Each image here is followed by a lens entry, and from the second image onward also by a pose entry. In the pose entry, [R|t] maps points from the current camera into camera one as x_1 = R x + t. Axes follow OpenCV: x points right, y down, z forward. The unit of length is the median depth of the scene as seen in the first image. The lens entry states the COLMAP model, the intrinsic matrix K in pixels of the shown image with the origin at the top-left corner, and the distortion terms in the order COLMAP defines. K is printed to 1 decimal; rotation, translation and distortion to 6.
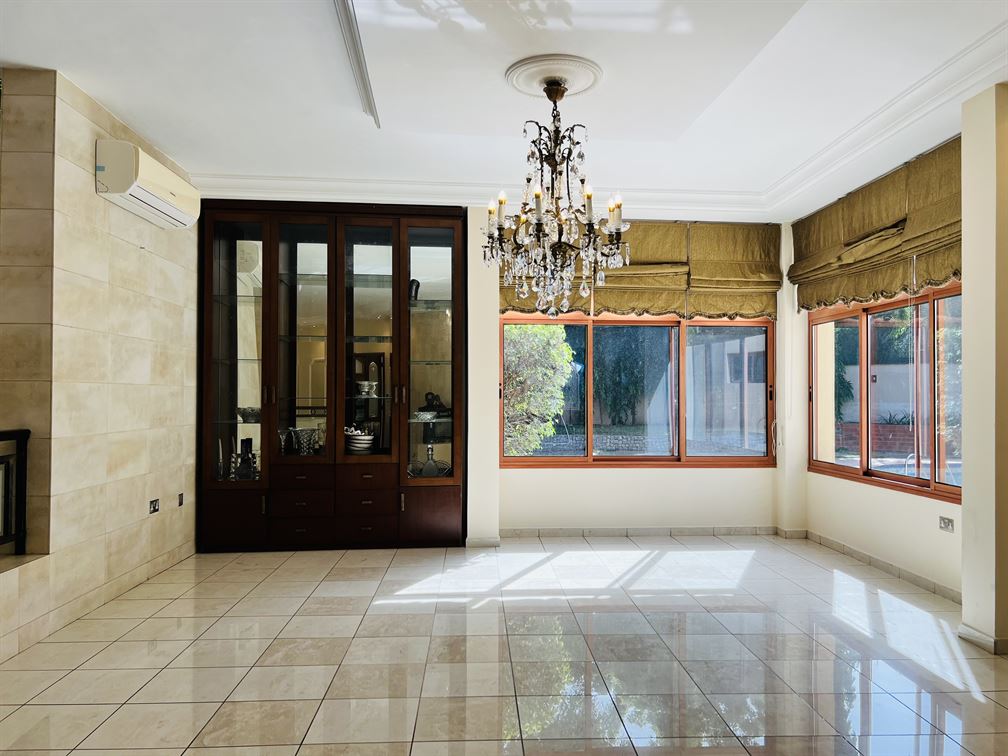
lens RADIAL K [[758.2, 0, 504.0], [0, 758.2, 378.0], [0, 0, 1]] dist [-0.002858, -0.001915]
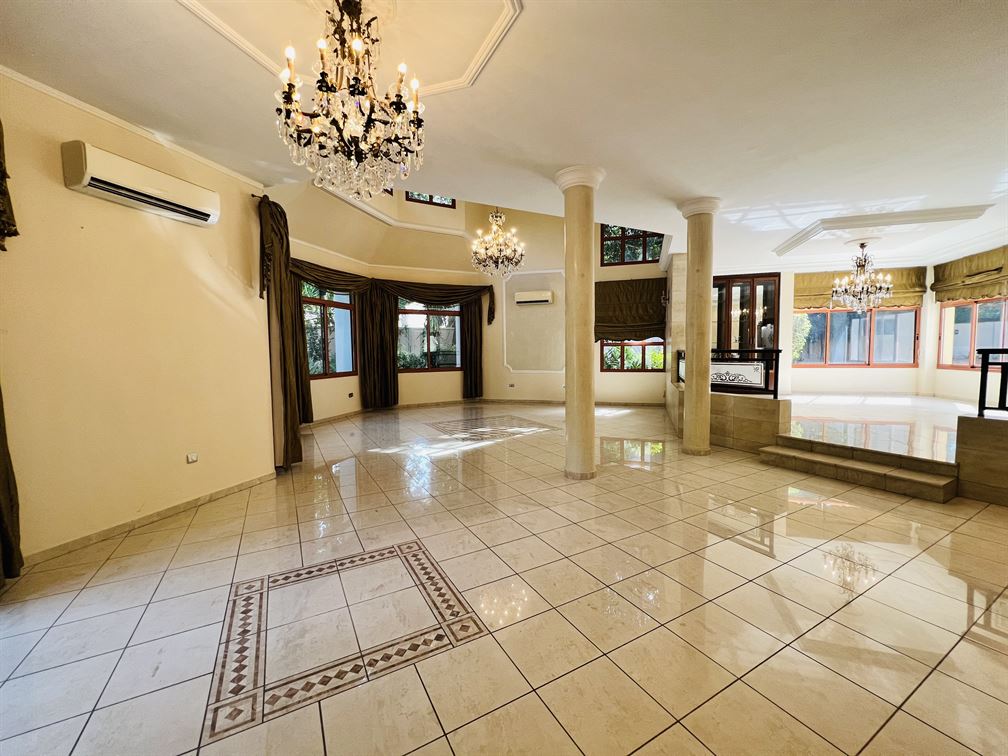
lens RADIAL K [[407.4, 0, 504.0], [0, 407.4, 378.0], [0, 0, 1]] dist [0.000670, 0.000256]
pose [[0.933165, 0.005840, -0.359402, -0.428655], [0.025283, 0.996325, 0.081836, 0.010141], [0.358559, -0.085453, 0.929588, -0.727383]]
